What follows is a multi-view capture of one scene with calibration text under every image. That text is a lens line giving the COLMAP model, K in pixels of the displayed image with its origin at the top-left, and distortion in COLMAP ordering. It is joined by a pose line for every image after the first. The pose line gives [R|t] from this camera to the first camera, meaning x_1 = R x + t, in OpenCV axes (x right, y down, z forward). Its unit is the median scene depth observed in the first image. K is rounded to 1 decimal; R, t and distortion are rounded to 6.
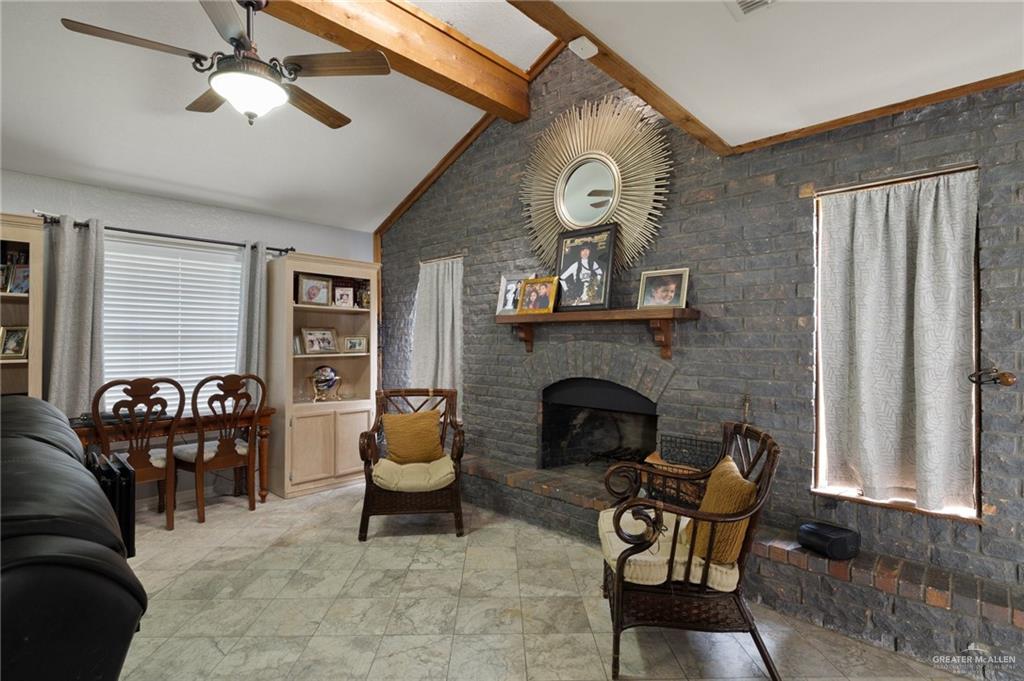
lens RADIAL K [[496.3, 0, 511.9], [0, 496.3, 336.3], [0, 0, 1]] dist [-0.004546, -0.000402]
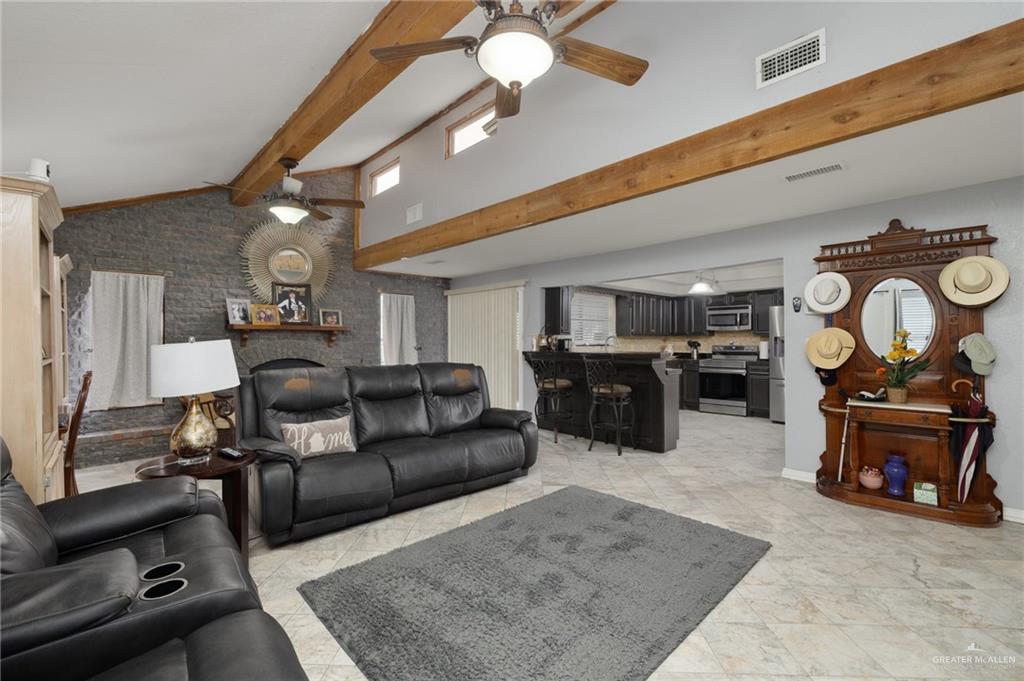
lens RADIAL K [[439.0, 0, 517.5], [0, 439.0, 341.2], [0, 0, 1]] dist [0.002377, 0.000256]
pose [[0.045405, -0.003584, 0.998962, -1.600525], [-0.002796, 0.999989, 0.003715, 0.006270], [-0.998965, -0.002961, 0.045394, 0.017682]]
